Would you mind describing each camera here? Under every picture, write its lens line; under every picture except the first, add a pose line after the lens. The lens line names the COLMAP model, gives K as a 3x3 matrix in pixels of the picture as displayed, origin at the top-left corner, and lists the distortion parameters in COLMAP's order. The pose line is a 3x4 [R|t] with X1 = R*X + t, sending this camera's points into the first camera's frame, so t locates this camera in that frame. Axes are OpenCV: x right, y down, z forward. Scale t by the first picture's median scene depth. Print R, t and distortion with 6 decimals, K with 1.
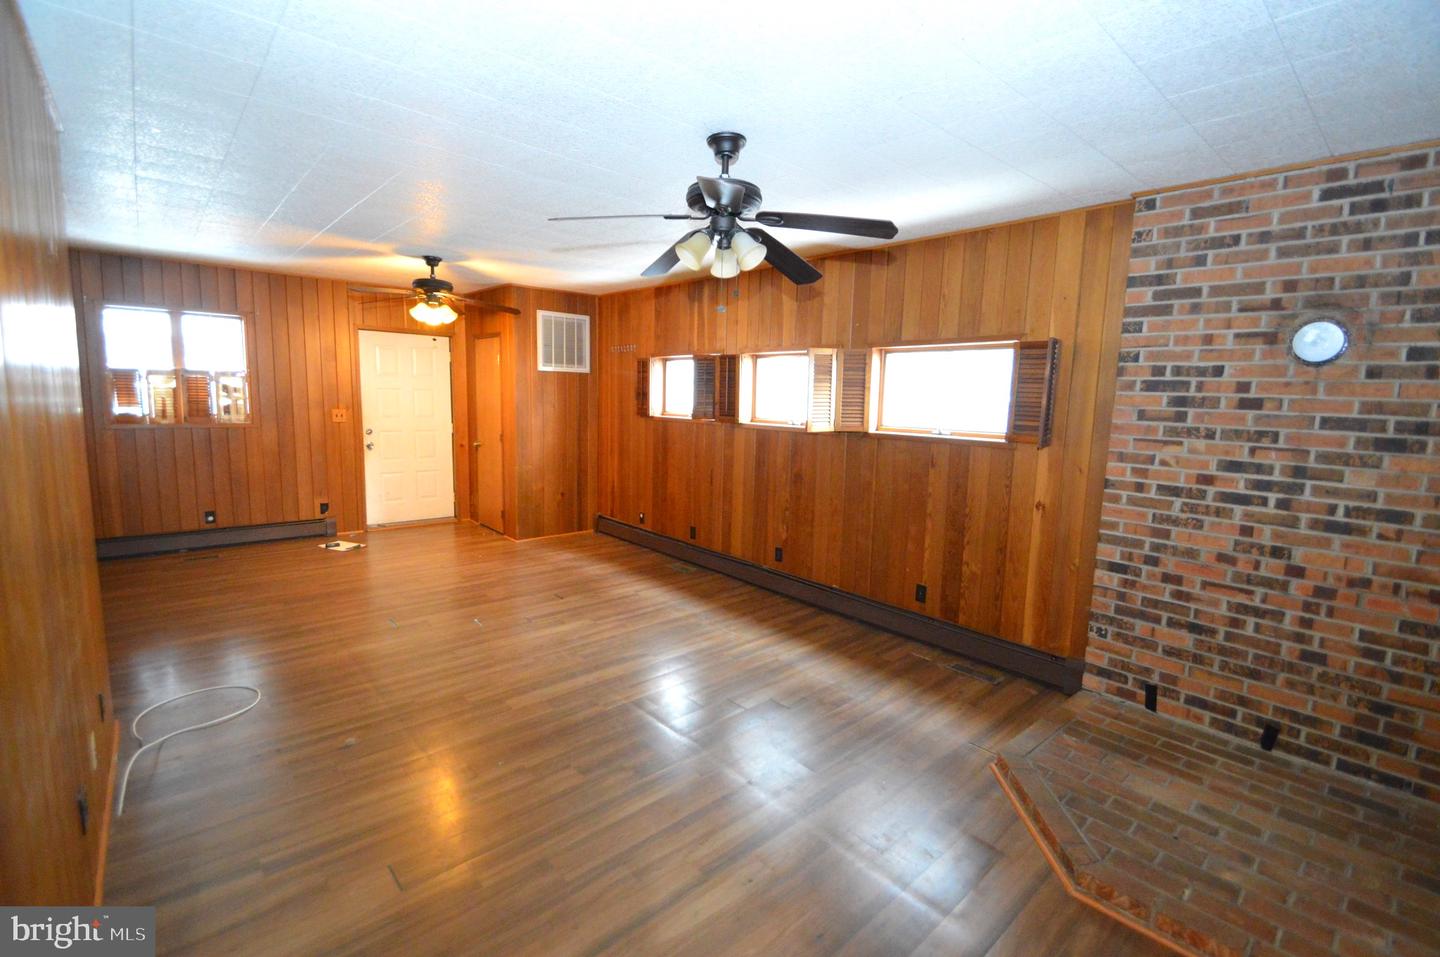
lens RADIAL K [[634.5, 0, 712.1], [0, 634.5, 480.5], [0, 0, 1]] dist [-0.006860, -0.004979]
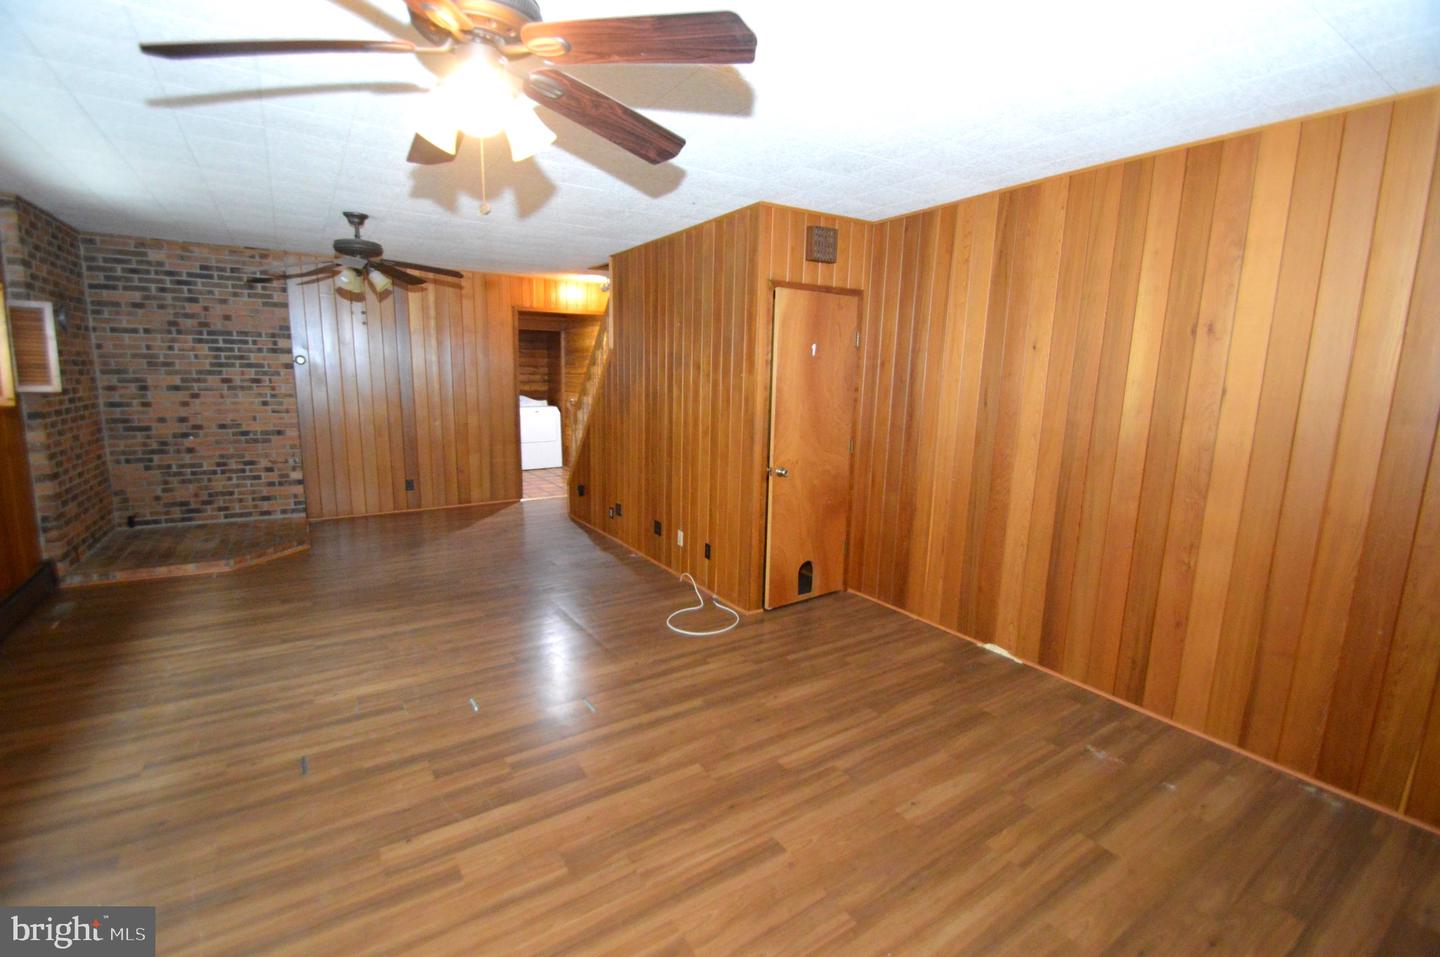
lens RADIAL K [[634.5, 0, 723.2], [0, 634.5, 479.5], [0, 0, 1]] dist [-0.006860, -0.004979]
pose [[-0.989879, -0.077962, 0.118579, -1.007375], [-0.039496, 0.953917, 0.297461, -0.333367], [-0.136306, 0.289767, -0.947341, 2.224332]]
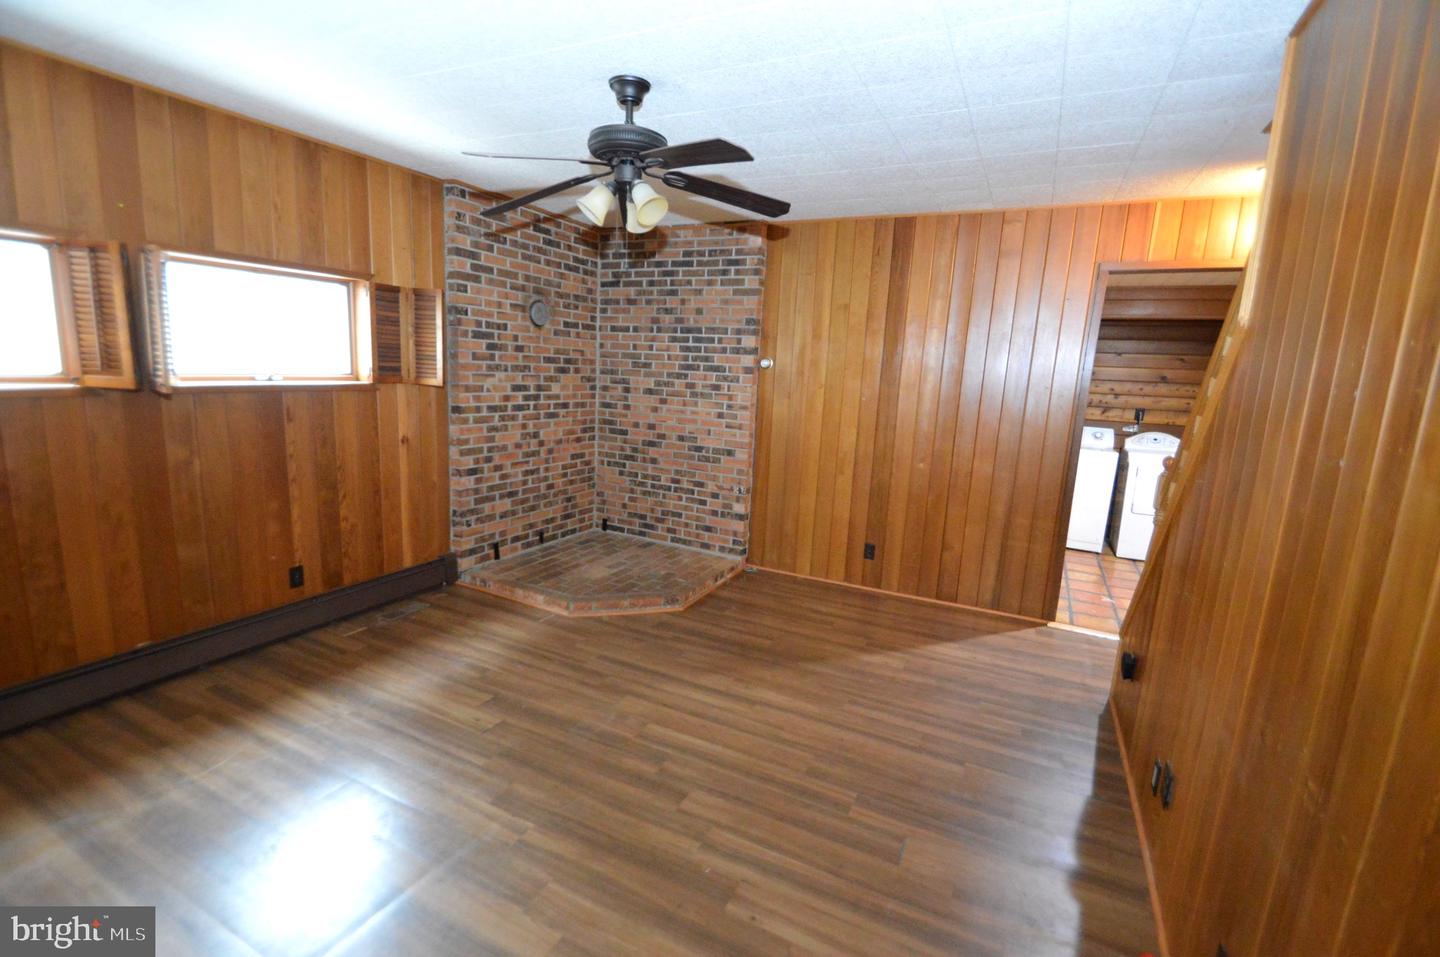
lens RADIAL K [[634.5, 0, 714.7], [0, 634.5, 479.9], [0, 0, 1]] dist [-0.006860, -0.004979]
pose [[-0.376839, -0.215237, 0.900925, -0.816163], [0.058099, 0.965221, 0.254900, -0.168117], [-0.924455, 0.148399, -0.351228, 1.066766]]
